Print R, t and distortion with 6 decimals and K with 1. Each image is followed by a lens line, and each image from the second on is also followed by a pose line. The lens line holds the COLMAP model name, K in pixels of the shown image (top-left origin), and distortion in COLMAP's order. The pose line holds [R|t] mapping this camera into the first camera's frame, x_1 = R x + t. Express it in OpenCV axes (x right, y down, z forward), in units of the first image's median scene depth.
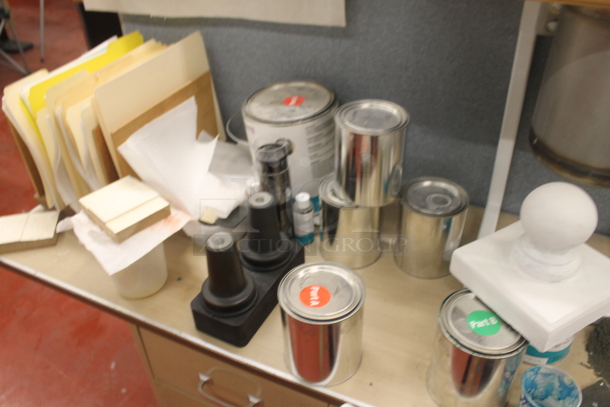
lens RADIAL K [[523.6, 0, 305.0], [0, 523.6, 203.5], [0, 0, 1]] dist [-0.189236, 0.191948]
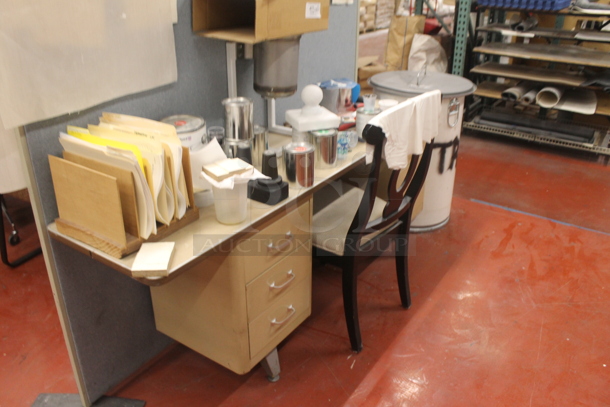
lens RADIAL K [[523.6, 0, 305.0], [0, 523.6, 203.5], [0, 0, 1]] dist [-0.189236, 0.191948]
pose [[0.147700, -0.389701, 0.909020, -1.742012], [0.568931, 0.785288, 0.244215, -0.173924], [-0.809014, 0.481099, 0.337699, 0.167286]]
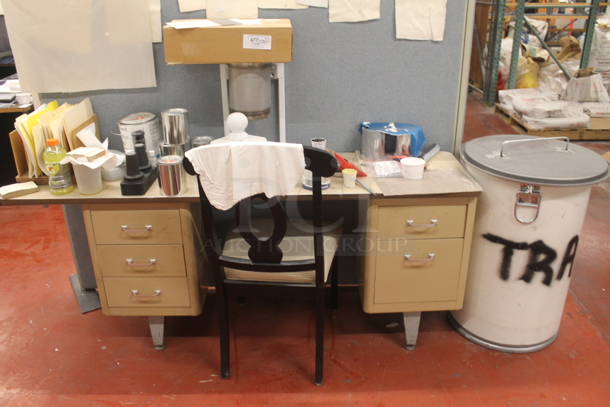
lens RADIAL K [[523.6, 0, 305.0], [0, 523.6, 203.5], [0, 0, 1]] dist [-0.189236, 0.191948]
pose [[0.896530, -0.152943, 0.415743, -0.384877], [0.238912, 0.957254, -0.163049, 0.757801], [-0.373034, 0.245505, 0.894747, -1.328647]]
